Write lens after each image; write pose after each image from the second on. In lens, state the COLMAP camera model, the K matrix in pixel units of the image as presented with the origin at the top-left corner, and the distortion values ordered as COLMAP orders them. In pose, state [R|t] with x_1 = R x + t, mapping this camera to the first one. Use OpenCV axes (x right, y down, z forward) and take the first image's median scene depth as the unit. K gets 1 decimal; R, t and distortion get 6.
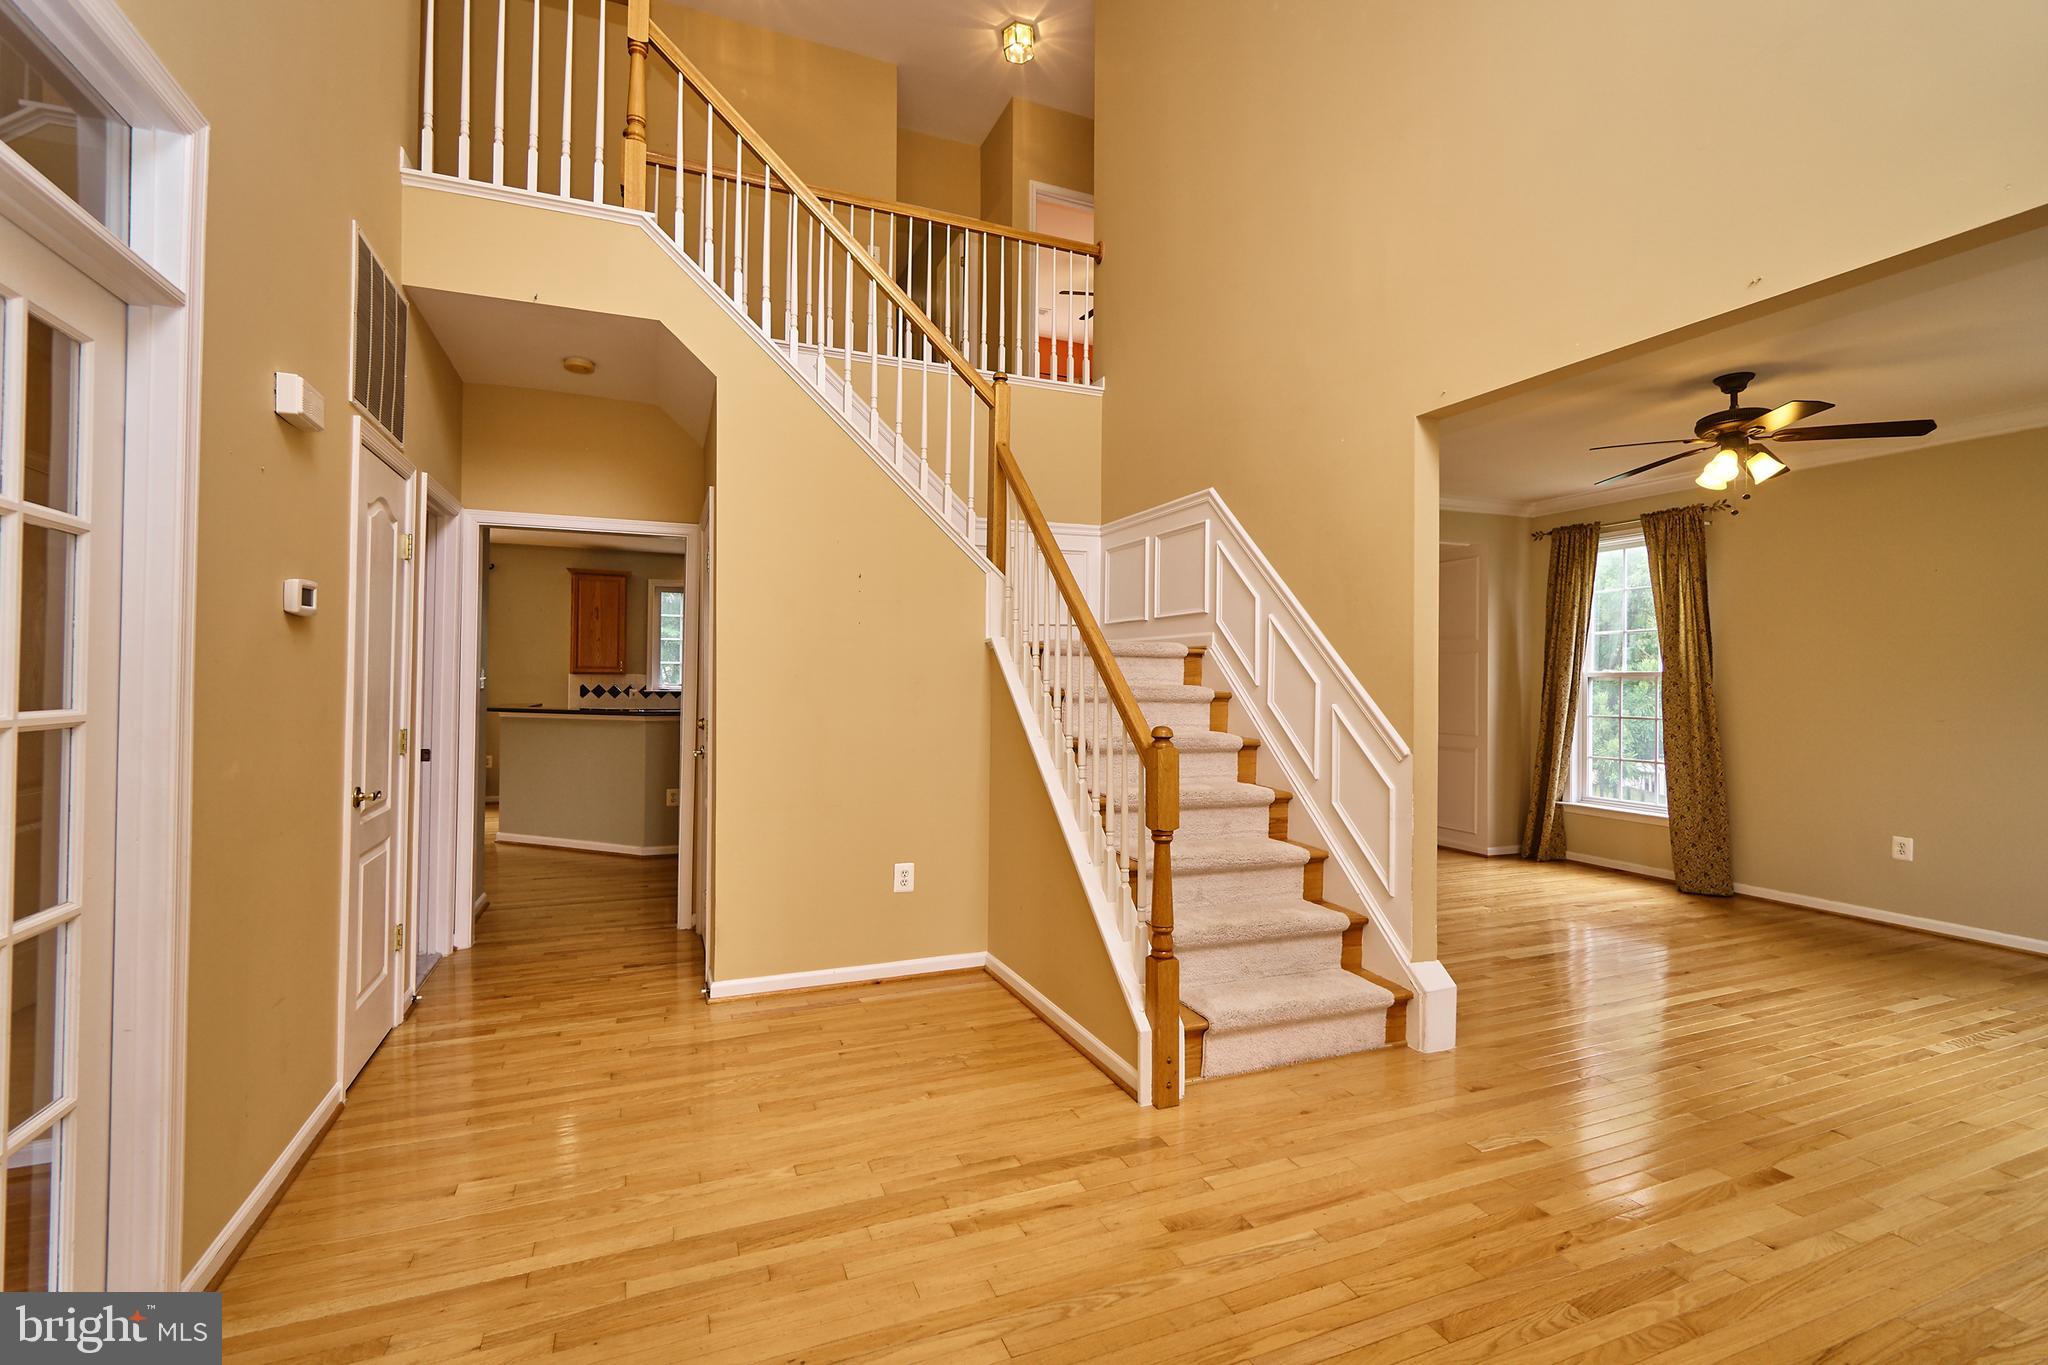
lens RADIAL K [[898.9, 0, 1021.7], [0, 898.9, 673.7], [0, 0, 1]] dist [-0.001095, -0.000171]
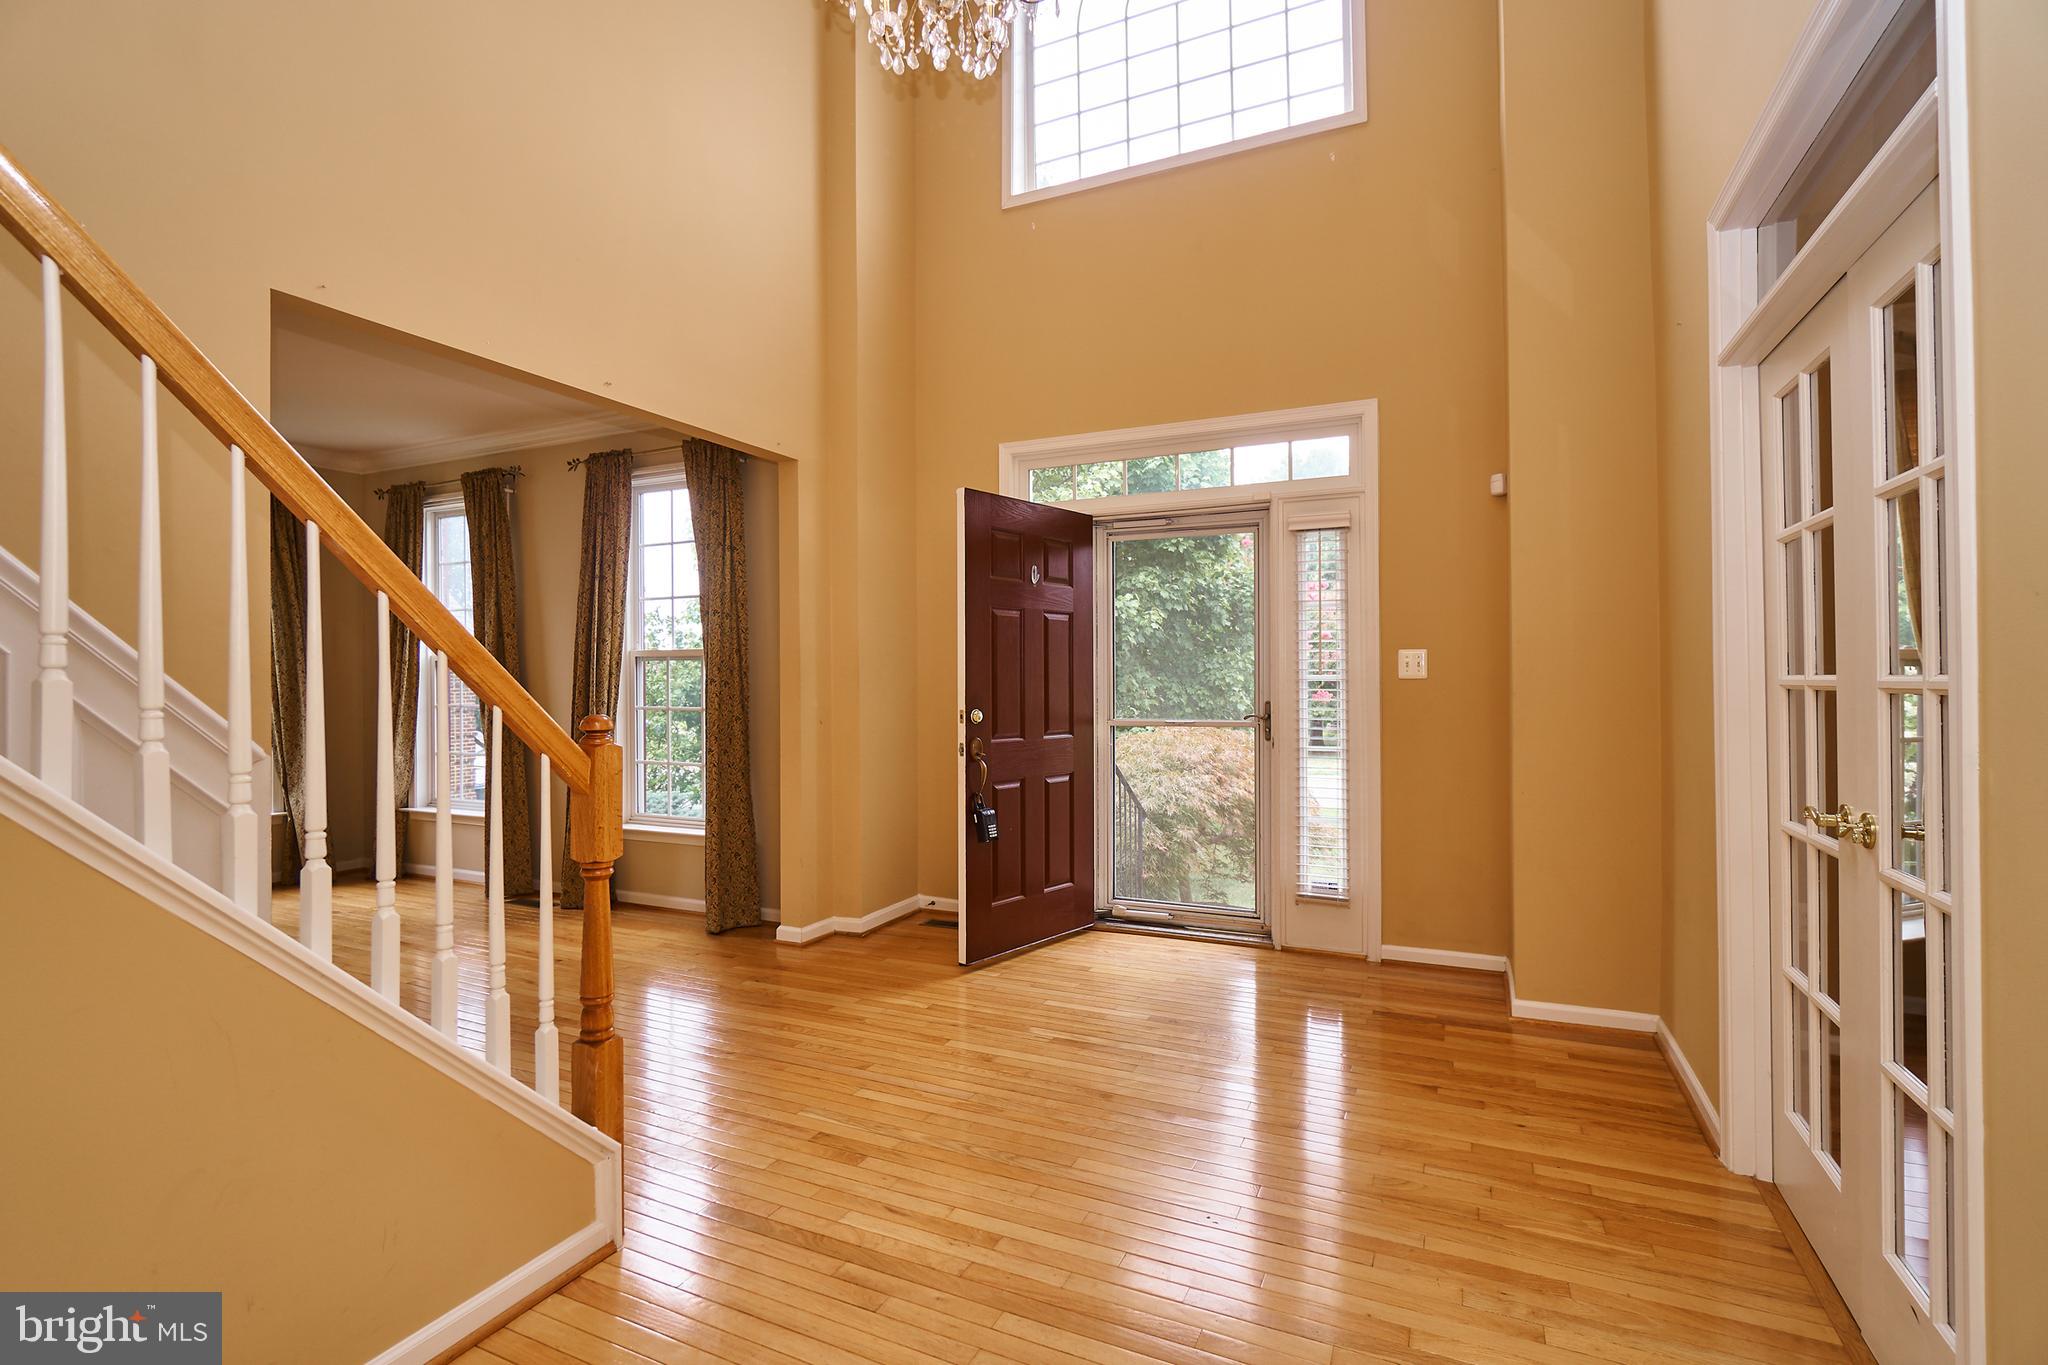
lens RADIAL K [[948.8, 0, 1018.0], [0, 948.8, 659.8], [0, 0, 1]] dist [-0.001585, -0.000142]
pose [[-0.668625, 0.012081, 0.743502, -0.808105], [-0.006522, 0.999734, -0.022110, 0.039725], [-0.743571, -0.019633, -0.668368, 1.618998]]
